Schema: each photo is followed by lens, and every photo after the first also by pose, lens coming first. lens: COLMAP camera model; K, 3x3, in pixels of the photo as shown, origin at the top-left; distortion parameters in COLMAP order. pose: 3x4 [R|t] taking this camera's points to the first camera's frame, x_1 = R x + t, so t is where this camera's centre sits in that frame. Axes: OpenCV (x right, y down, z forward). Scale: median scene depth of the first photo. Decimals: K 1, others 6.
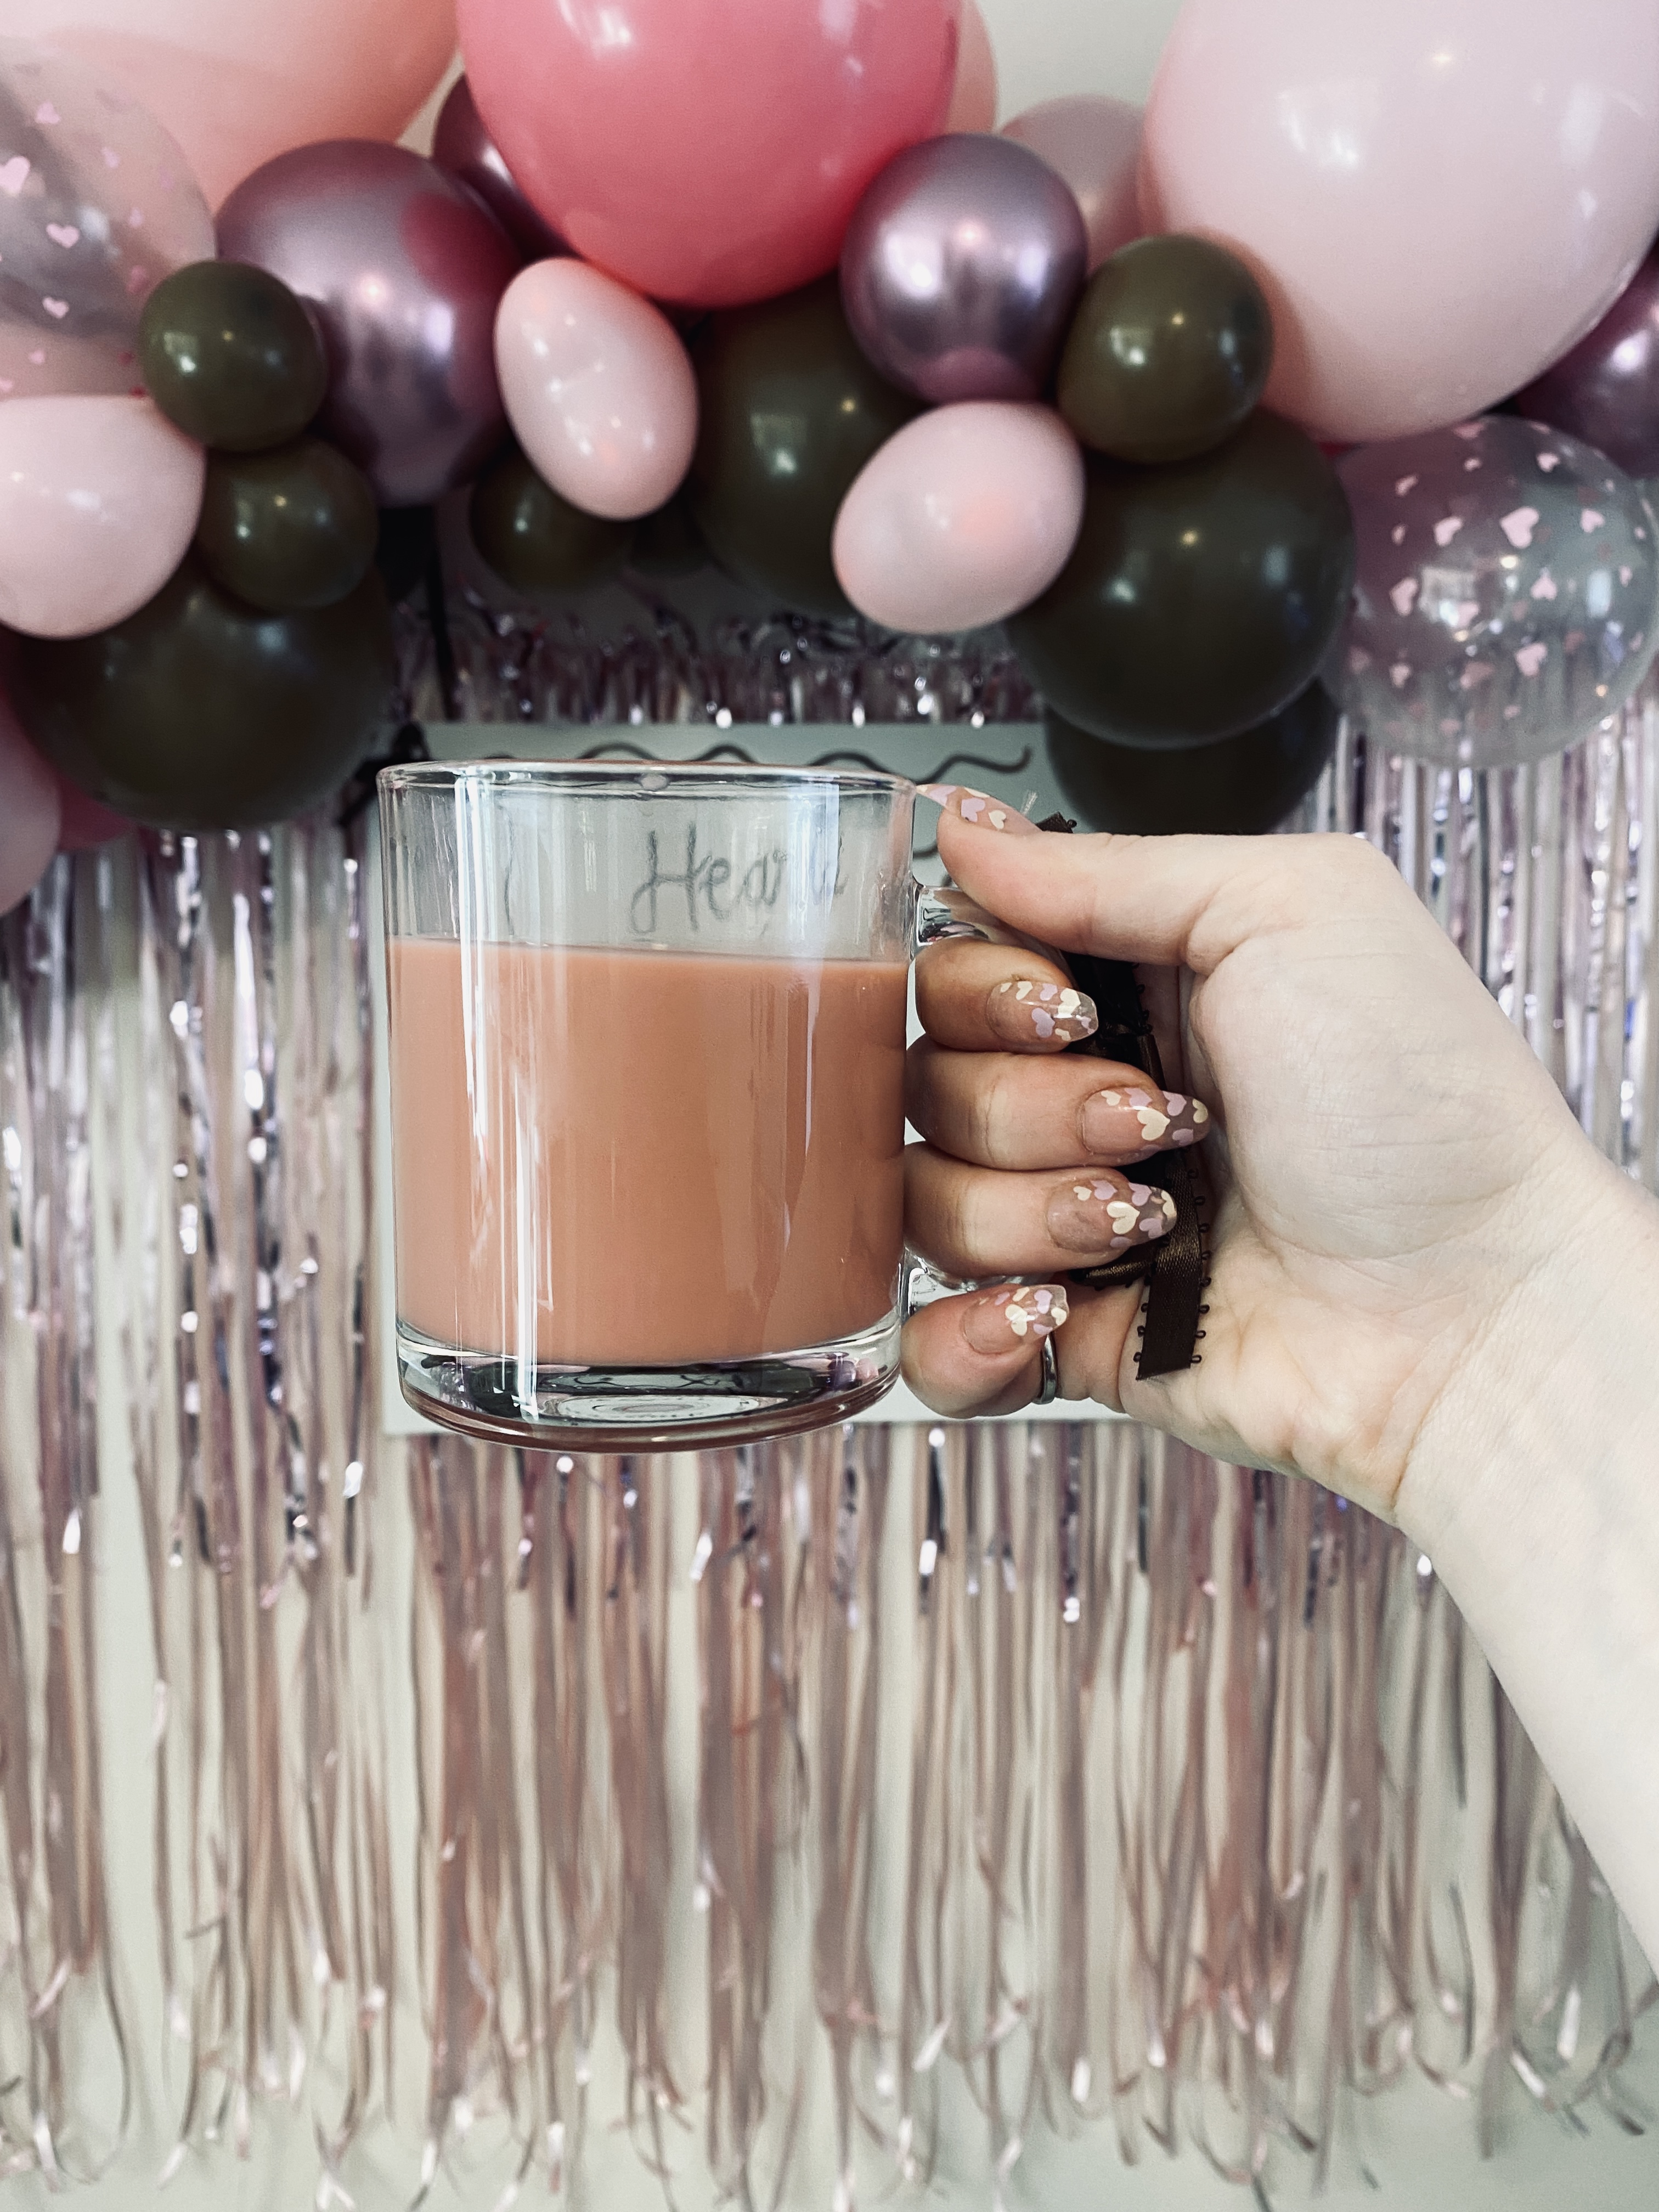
lens RADIAL K [[1697.6, 0, 814.4], [0, 1697.6, 1093.3], [0, 0, 1]] dist [0.012905, 0.007183]
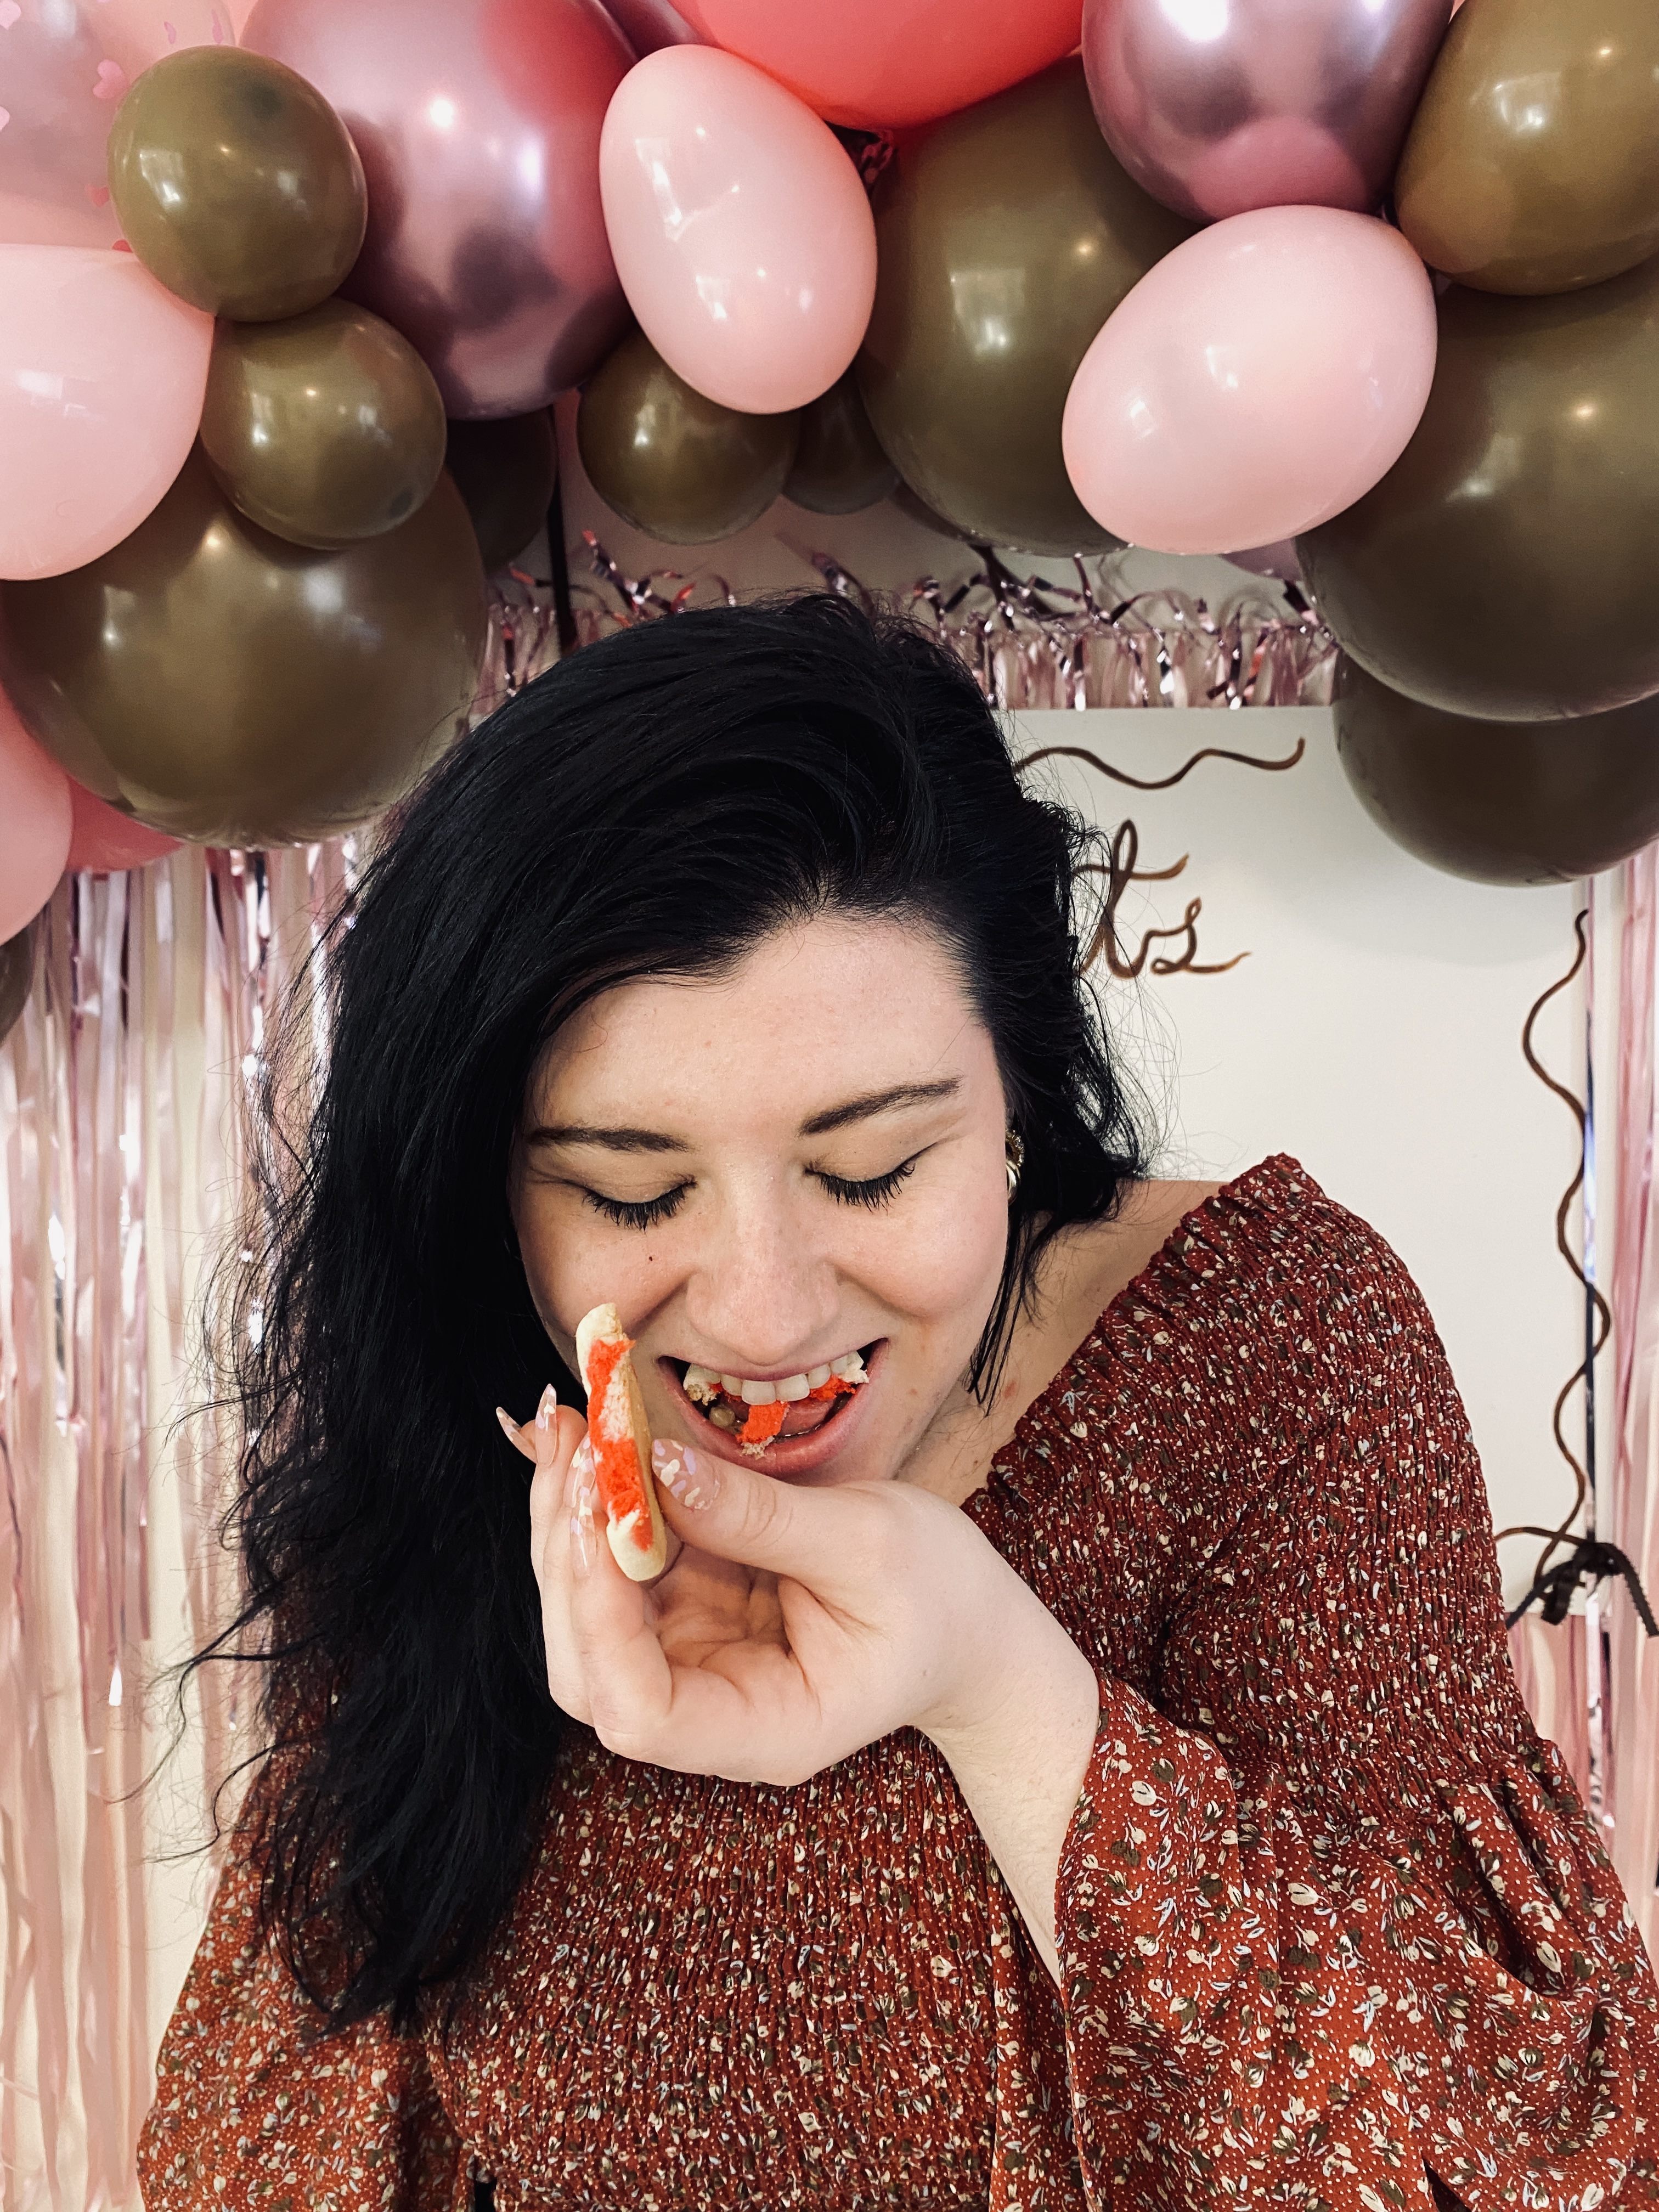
lens RADIAL K [[1697.6, 0, 821.5], [0, 1697.6, 1102.0], [0, 0, 1]] dist [0.012905, 0.007183]
pose [[0.994002, 0.016360, -0.108127, -0.006700], [-0.017781, 0.999767, -0.012197, -0.031873], [0.107902, 0.014047, 0.994062, 0.268380]]
